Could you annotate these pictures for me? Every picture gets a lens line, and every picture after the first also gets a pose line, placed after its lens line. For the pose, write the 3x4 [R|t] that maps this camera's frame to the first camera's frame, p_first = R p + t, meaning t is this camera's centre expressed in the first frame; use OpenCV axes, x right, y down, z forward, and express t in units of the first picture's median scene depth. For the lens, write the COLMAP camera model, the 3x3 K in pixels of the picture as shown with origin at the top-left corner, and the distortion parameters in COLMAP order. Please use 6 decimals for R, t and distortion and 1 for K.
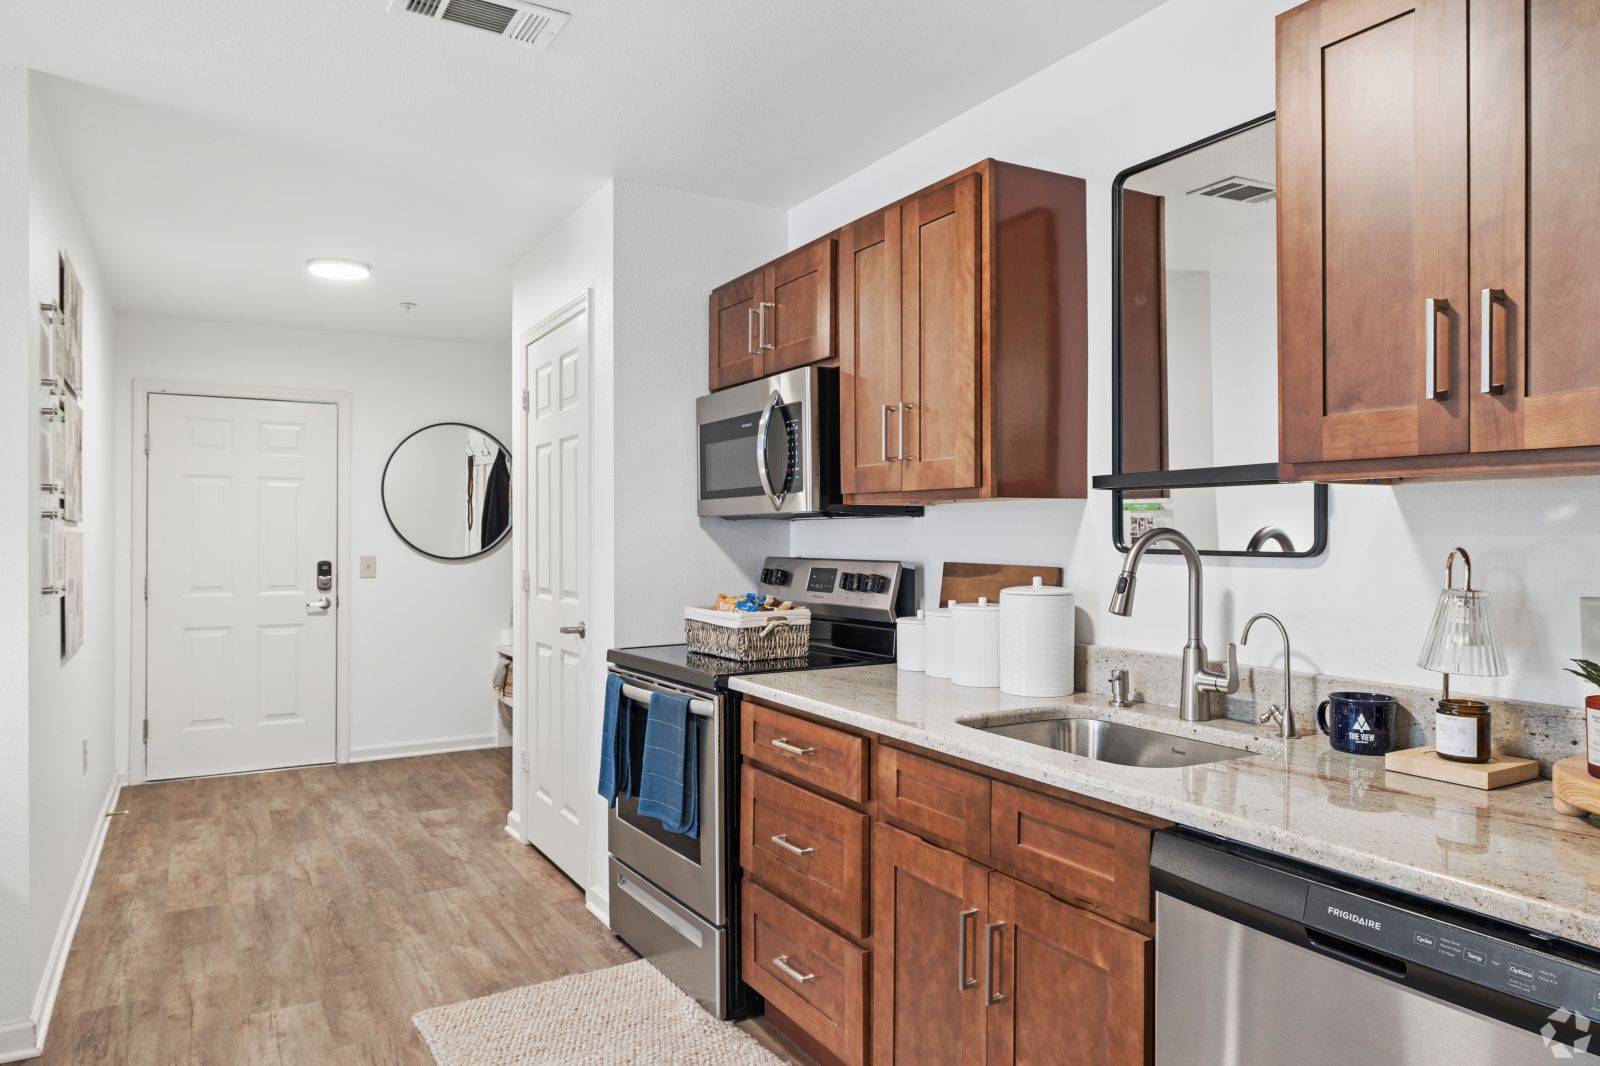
lens RADIAL K [[1042.5, 0, 799.3], [0, 1042.5, 553.8], [0, 0, 1]] dist [0.003696, -0.000613]
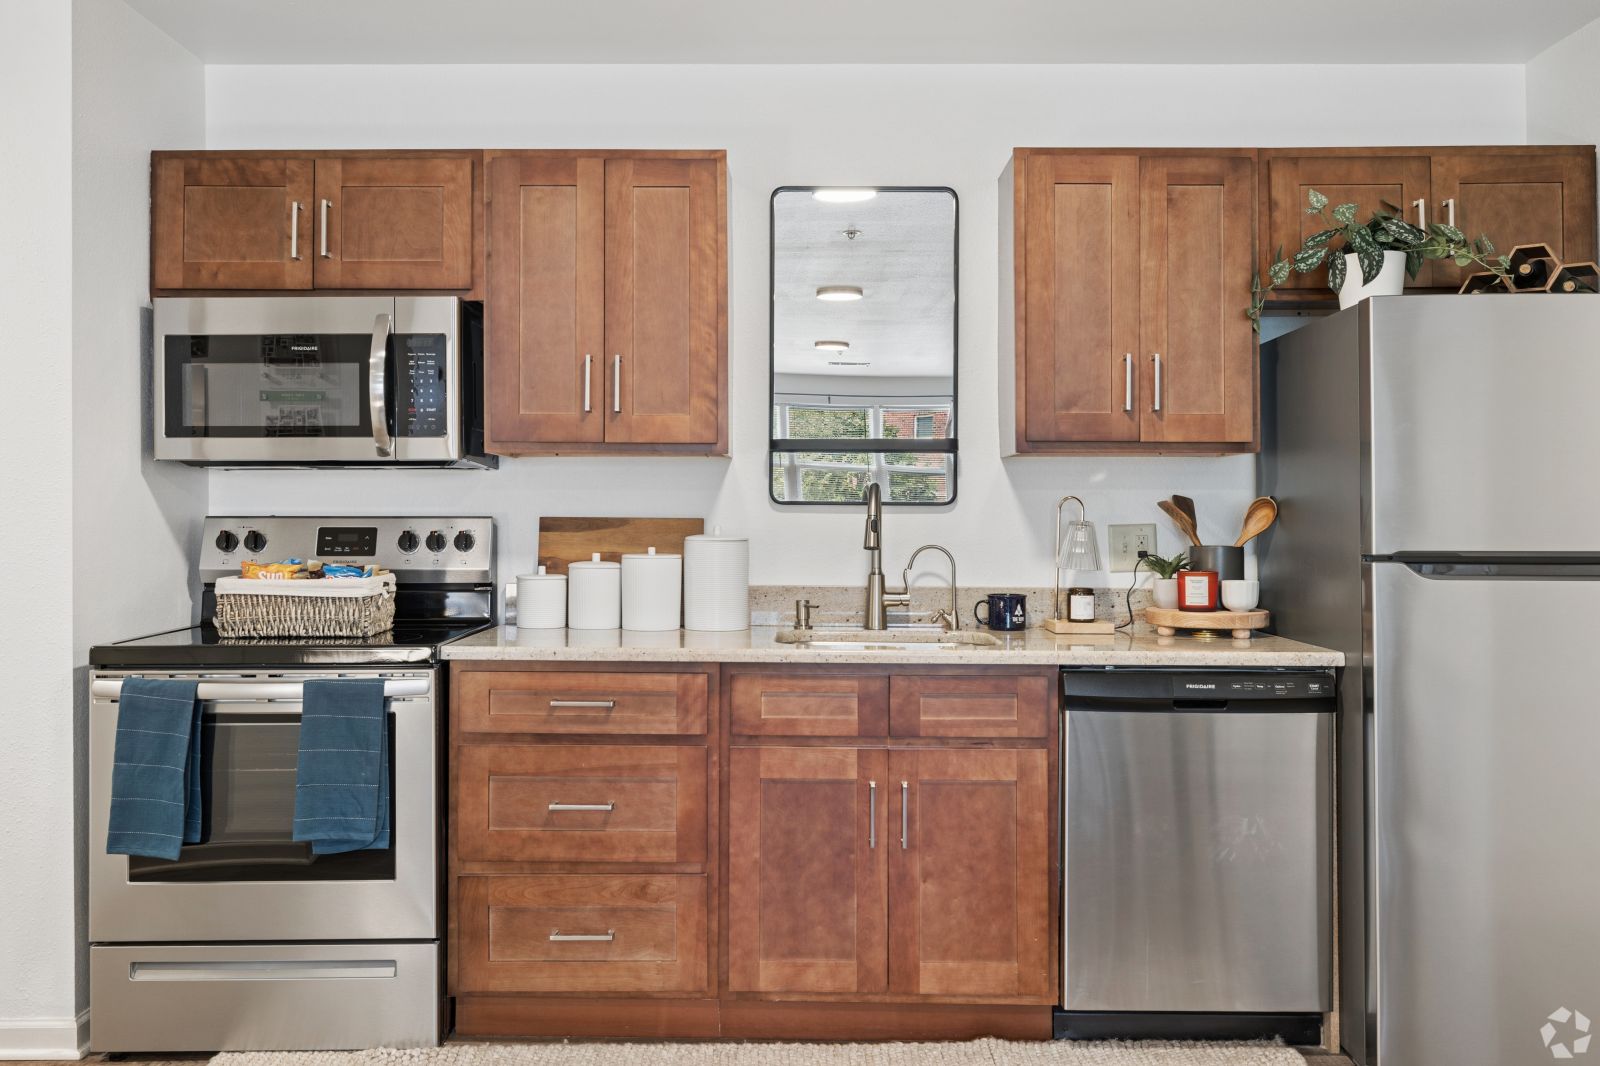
lens RADIAL K [[1316.7, 0, 800.0], [0, 1316.7, 533.0], [0, 0, 1]] dist [-0.004464, -0.004665]
pose [[0.503494, -0.009543, 0.863946, -0.939644], [0.014184, 0.999896, 0.002779, 0.026946], [-0.863882, 0.010856, 0.503576, 0.211163]]
